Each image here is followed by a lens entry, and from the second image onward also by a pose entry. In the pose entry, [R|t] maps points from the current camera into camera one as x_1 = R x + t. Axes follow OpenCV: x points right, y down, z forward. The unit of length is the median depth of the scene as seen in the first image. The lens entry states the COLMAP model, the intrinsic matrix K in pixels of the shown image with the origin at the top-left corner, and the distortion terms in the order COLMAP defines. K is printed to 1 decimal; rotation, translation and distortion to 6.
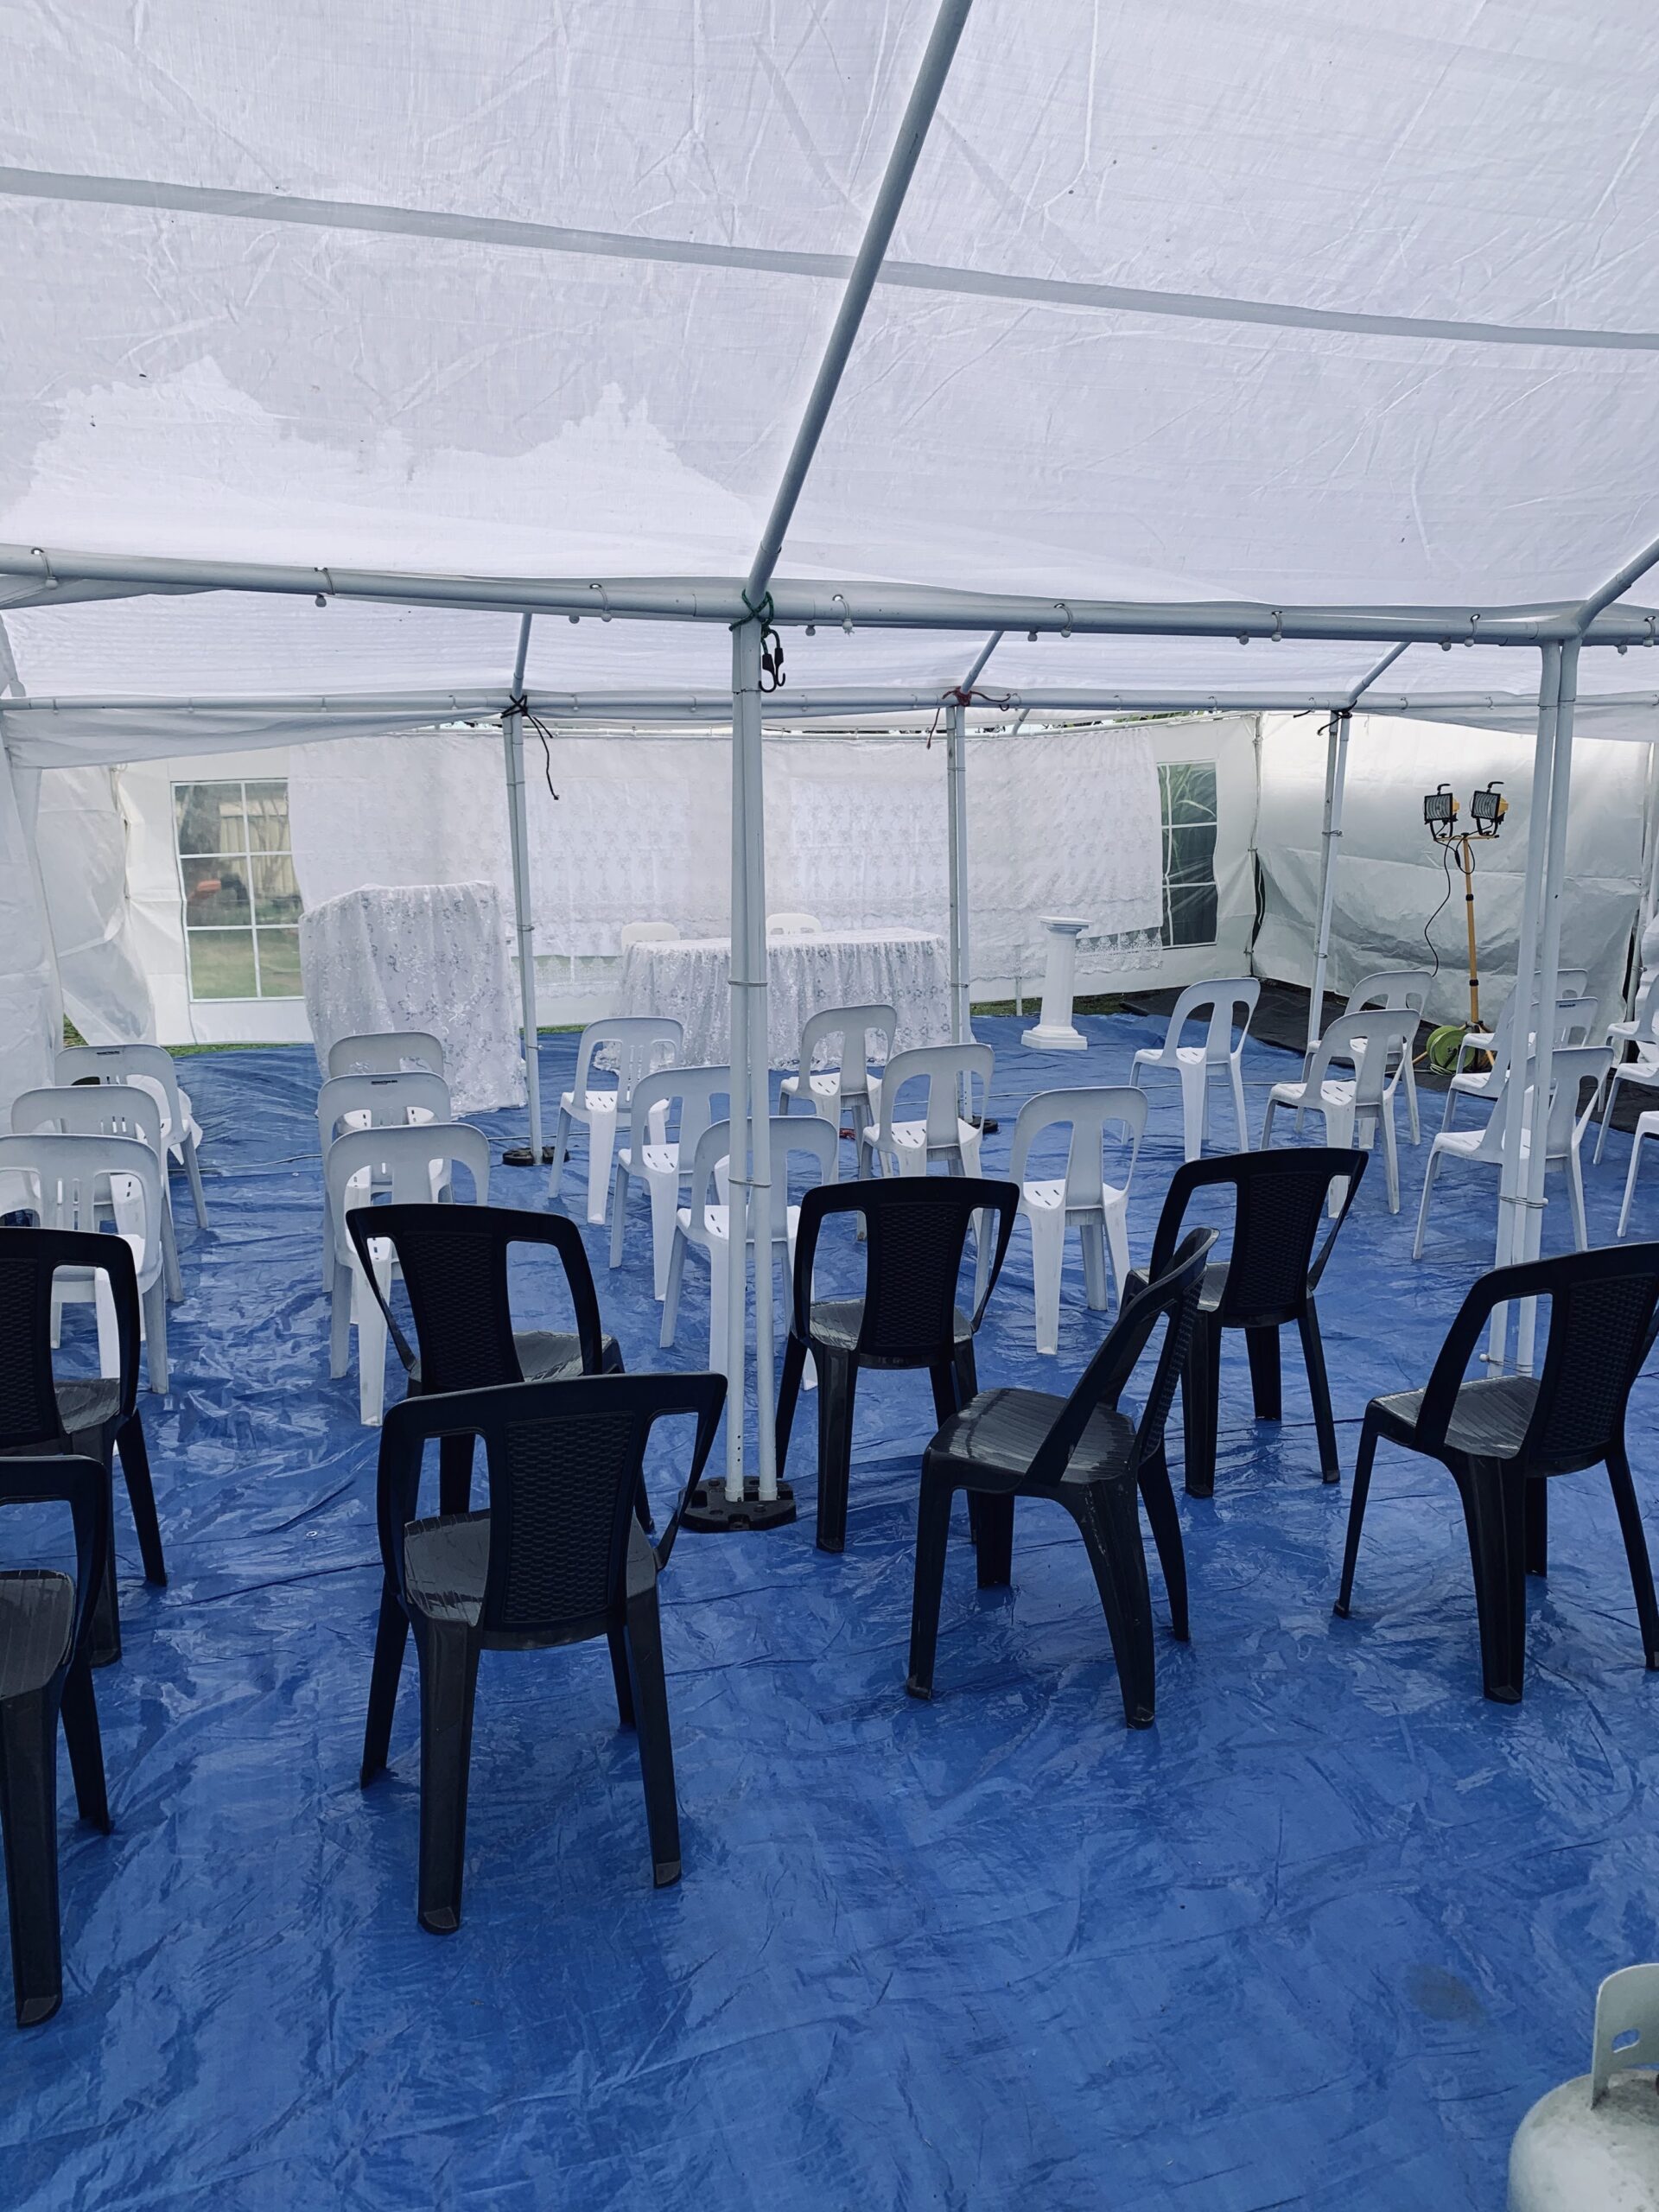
lens RADIAL K [[1698.7, 0, 801.0], [0, 1698.7, 1121.2], [0, 0, 1]] dist [0.035669, -0.032653]
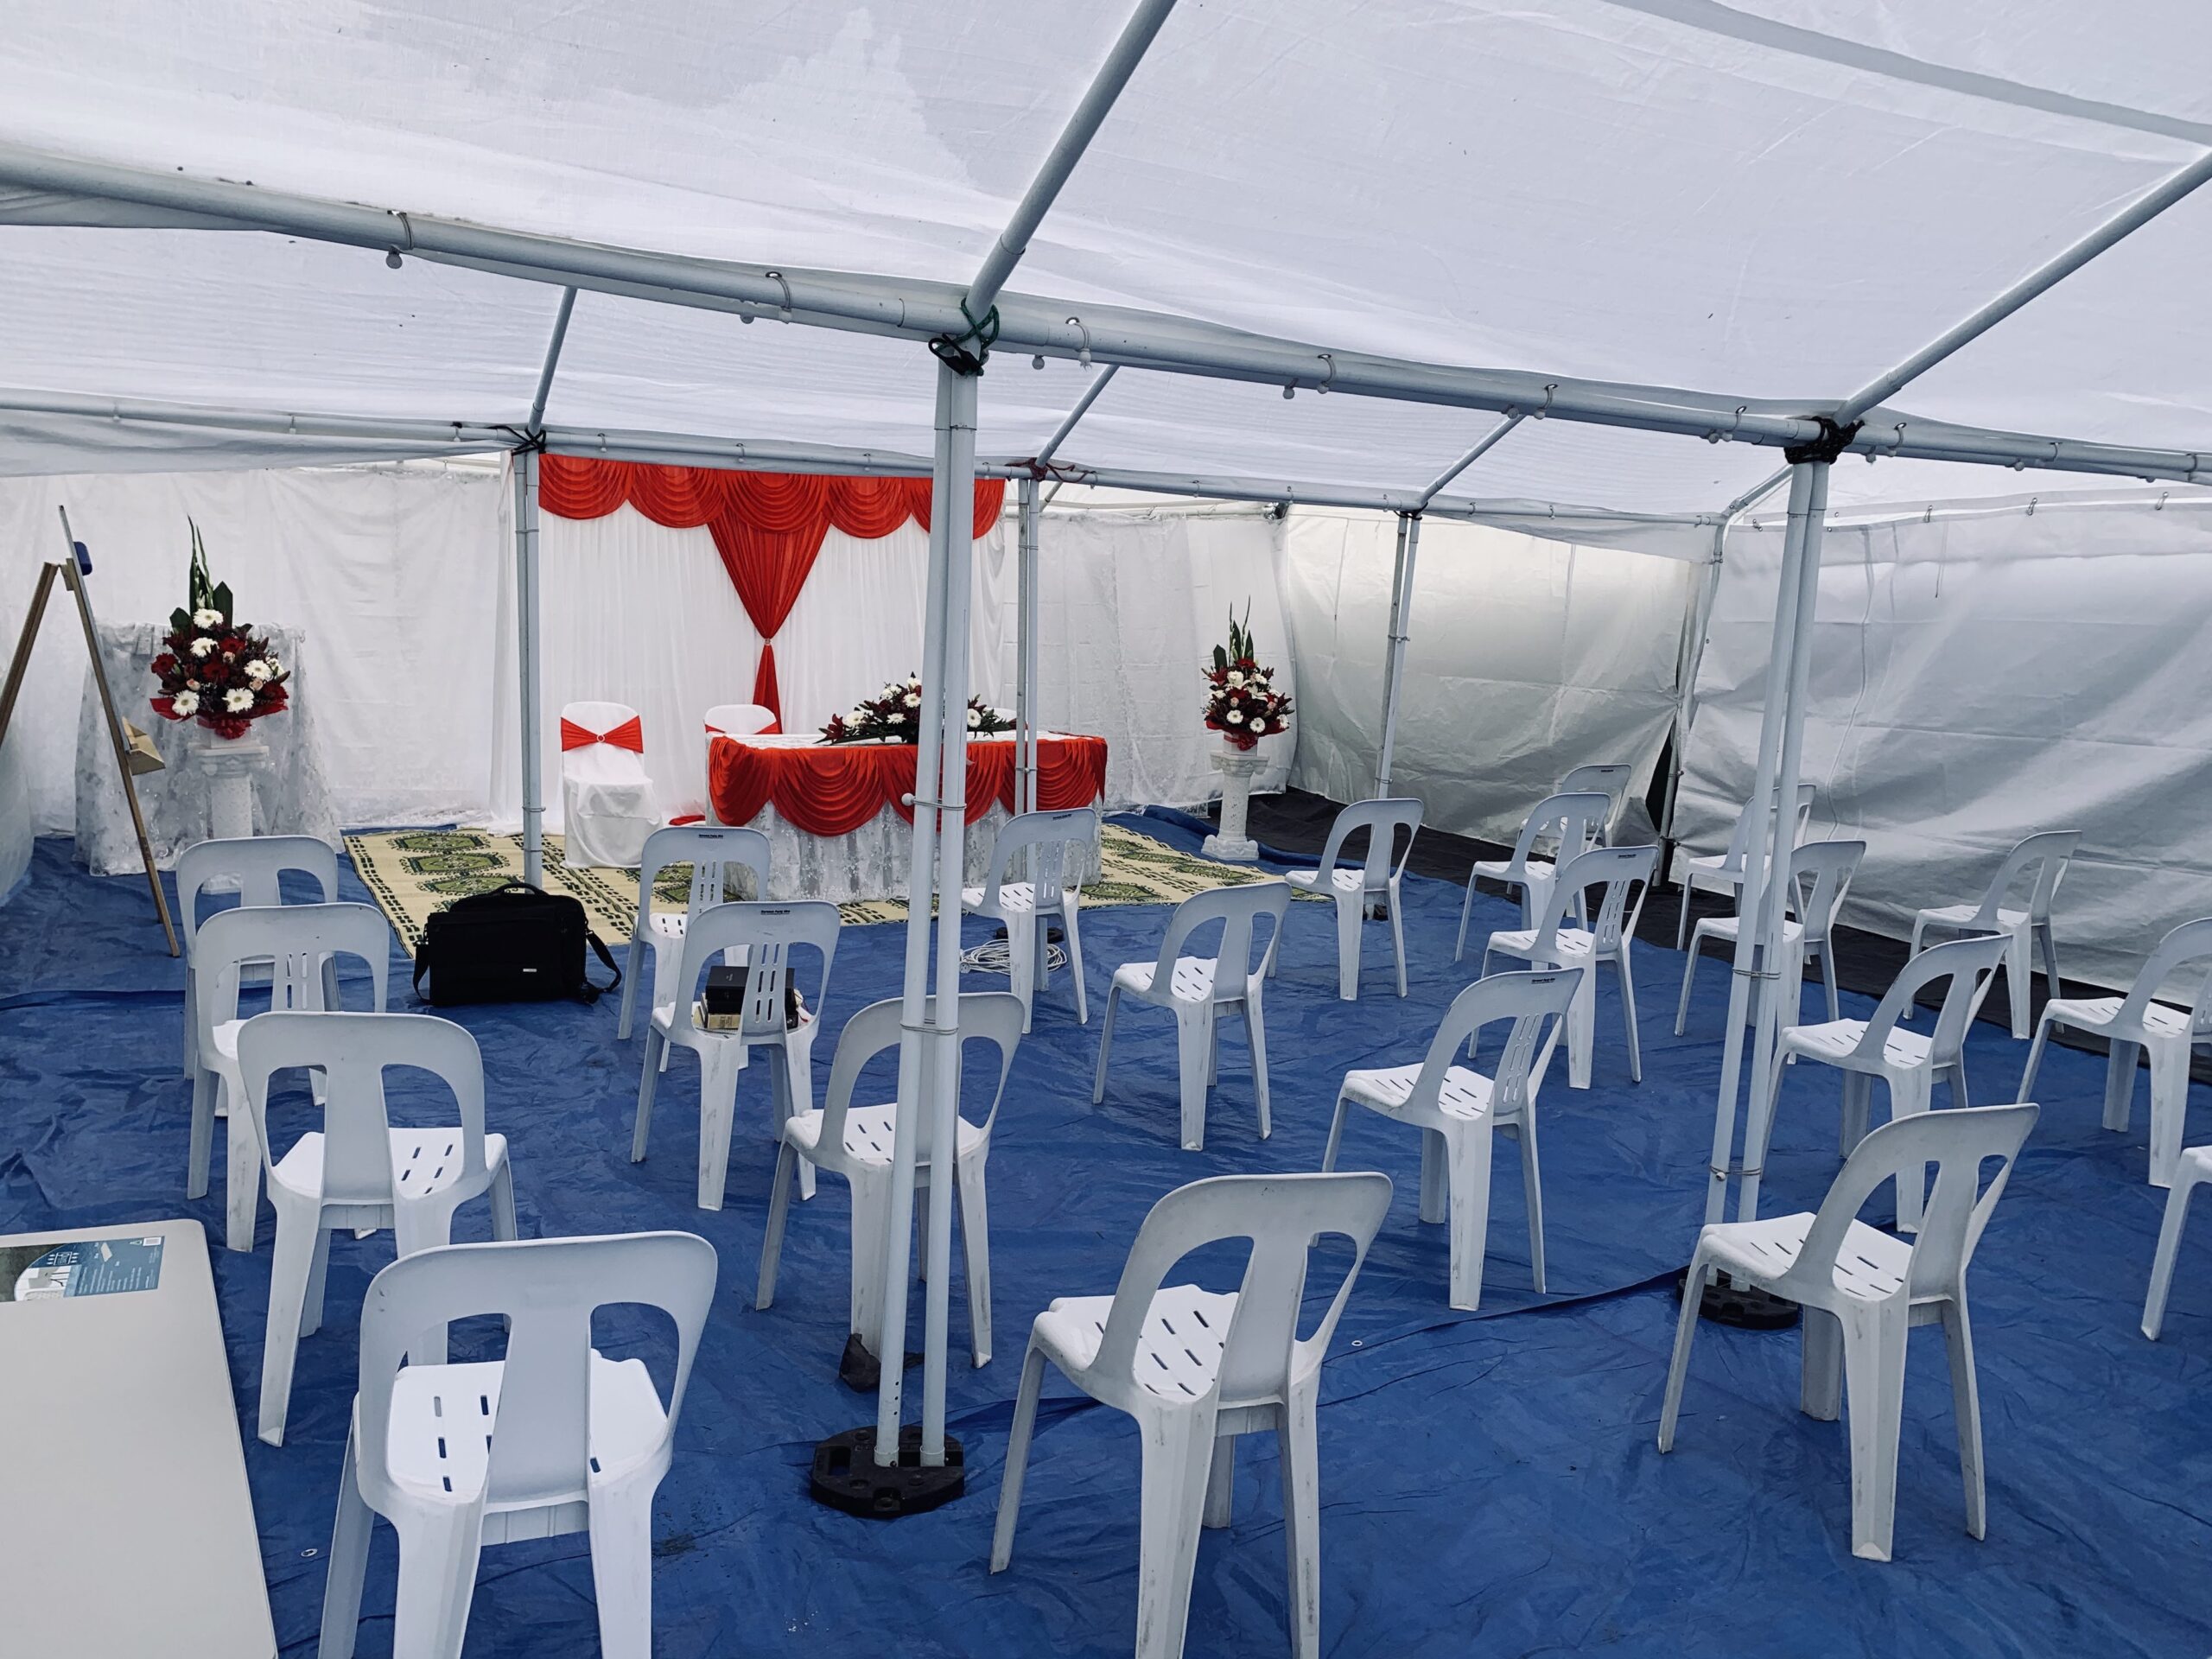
lens RADIAL K [[1698.7, 0, 1089.0], [0, 1698.7, 817.2], [0, 0, 1]] dist [0.035669, -0.032653]
pose [[0.979025, 0.026365, 0.202026, -0.084797], [-0.016711, 0.998642, -0.049341, -0.025752], [-0.203053, 0.044930, 0.978136, 0.157914]]
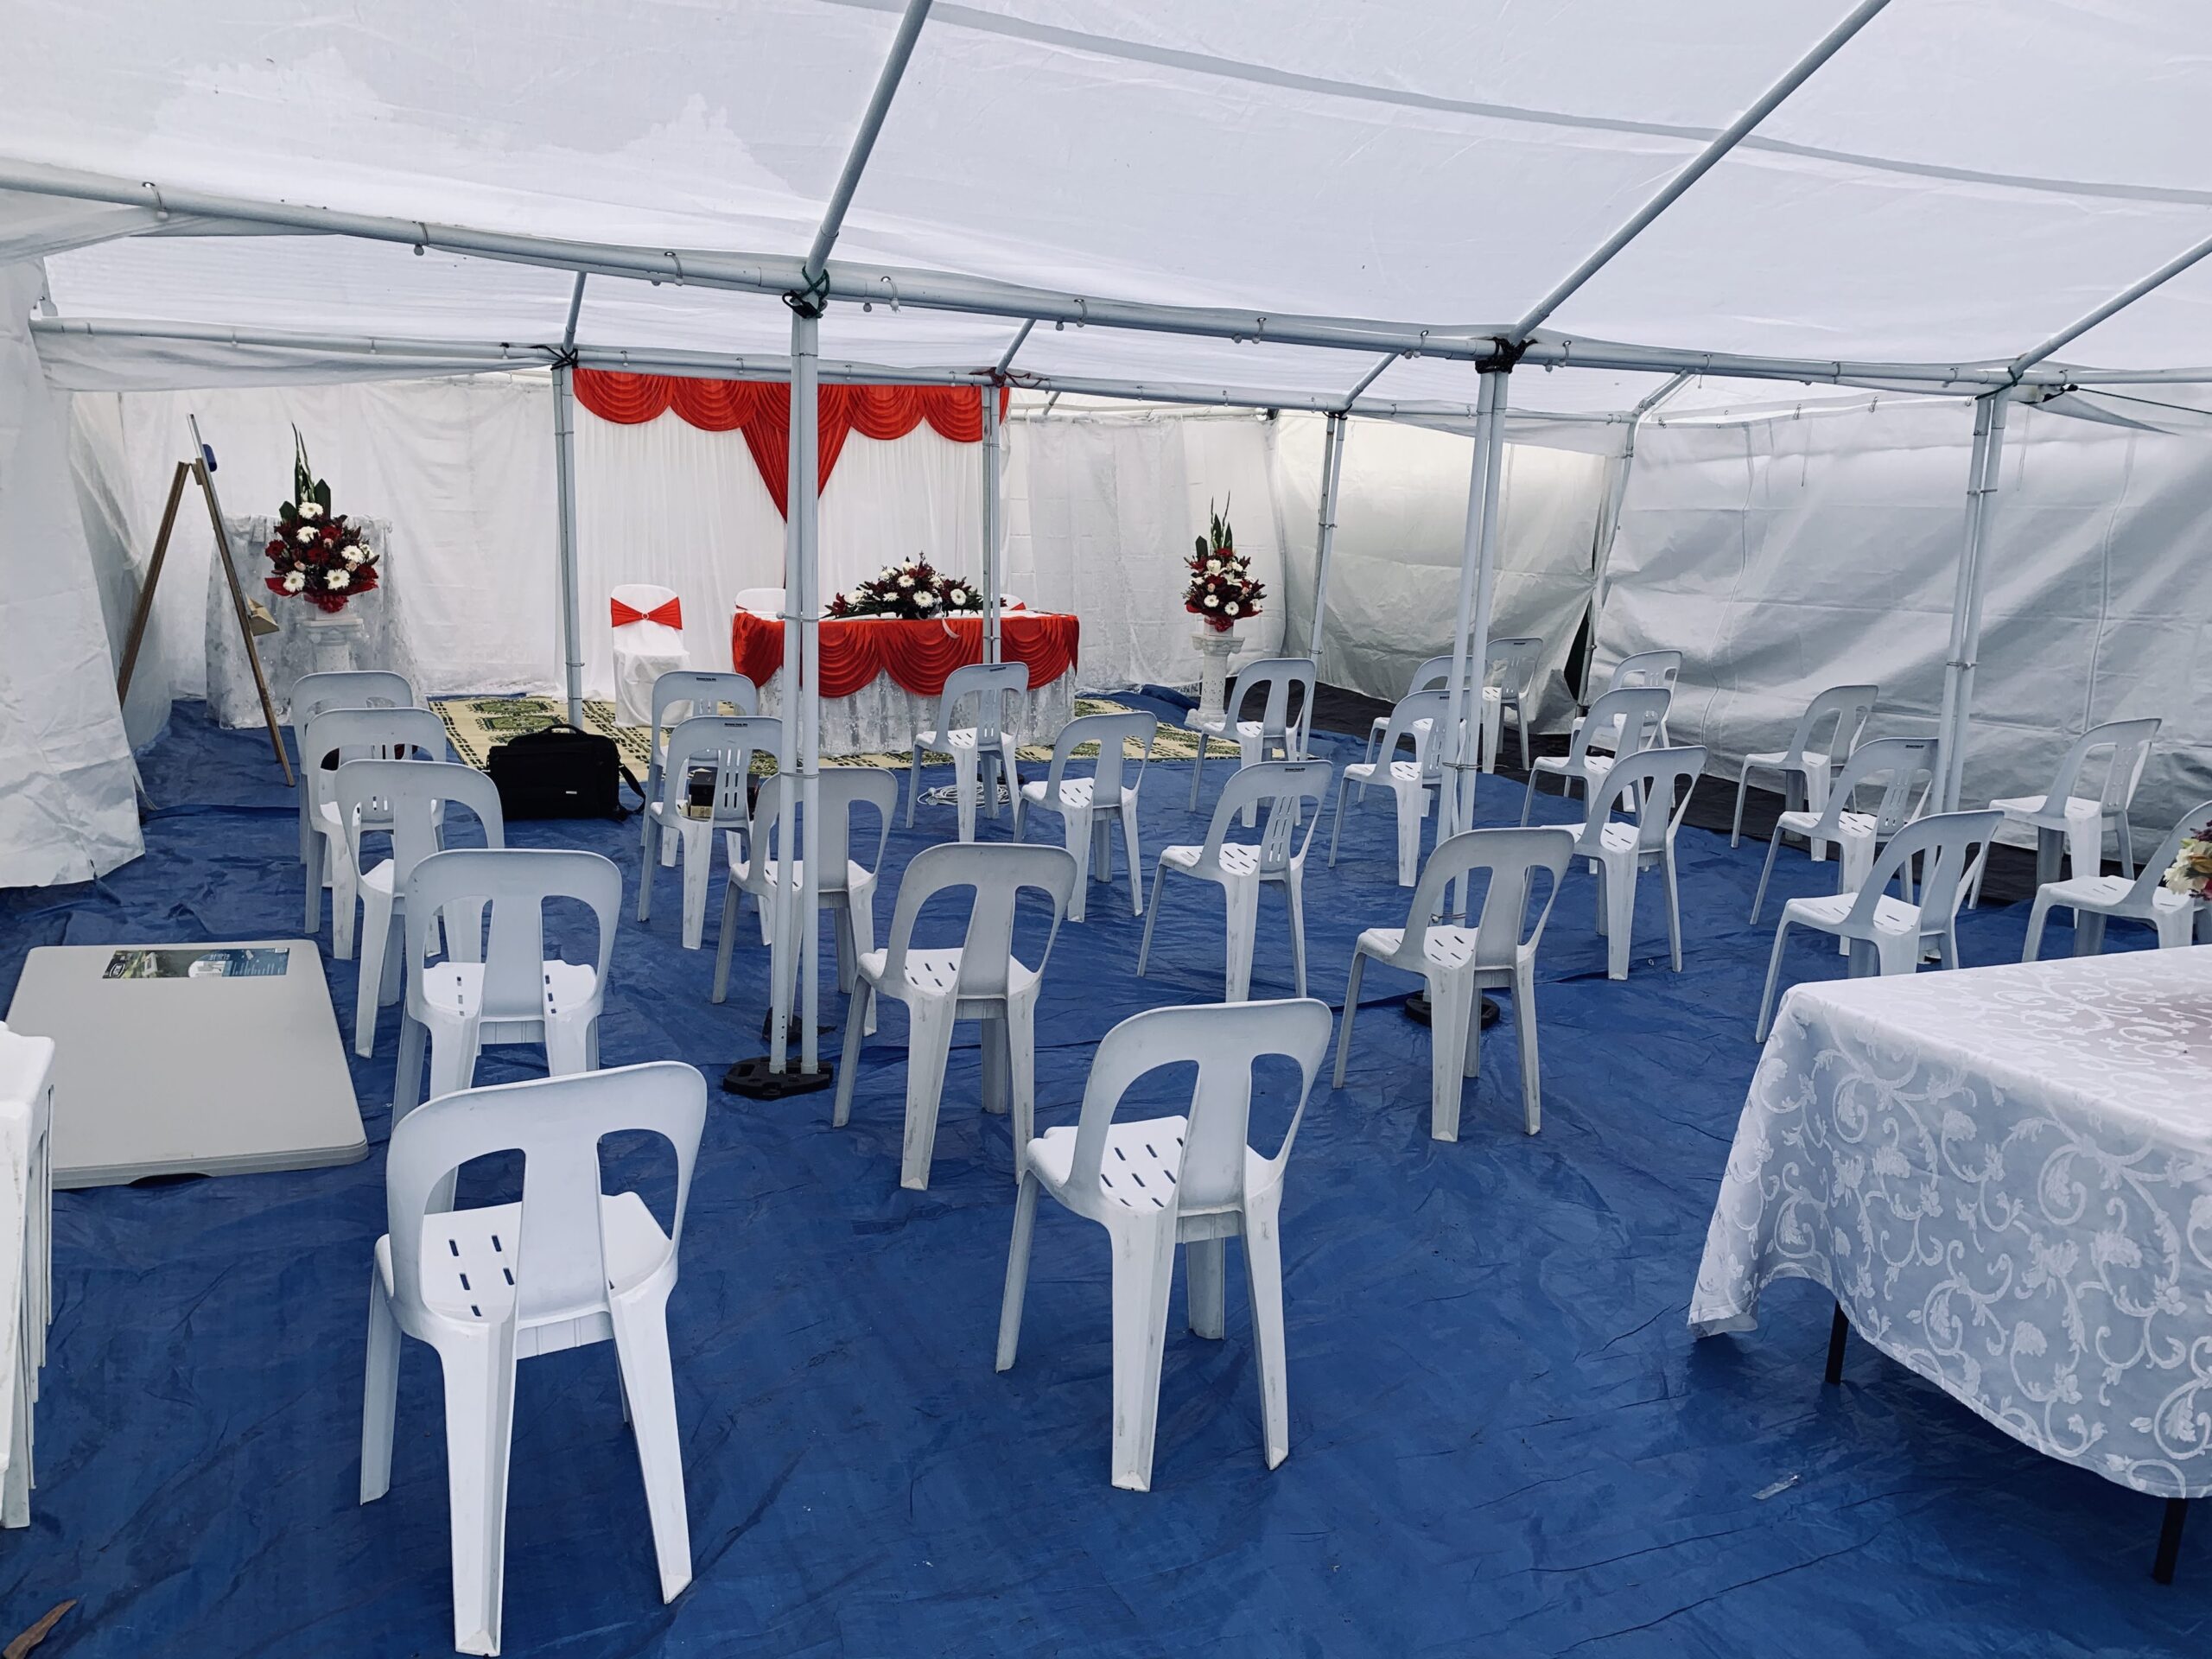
lens RADIAL K [[1698.7, 0, 1089.4], [0, 1698.7, 826.5], [0, 0, 1]] dist [0.035669, -0.032653]
pose [[0.988136, 0.020186, 0.152247, -0.007300], [-0.022100, 0.999696, 0.010893, 0.029891], [-0.151981, -0.014129, 0.988282, -0.107081]]
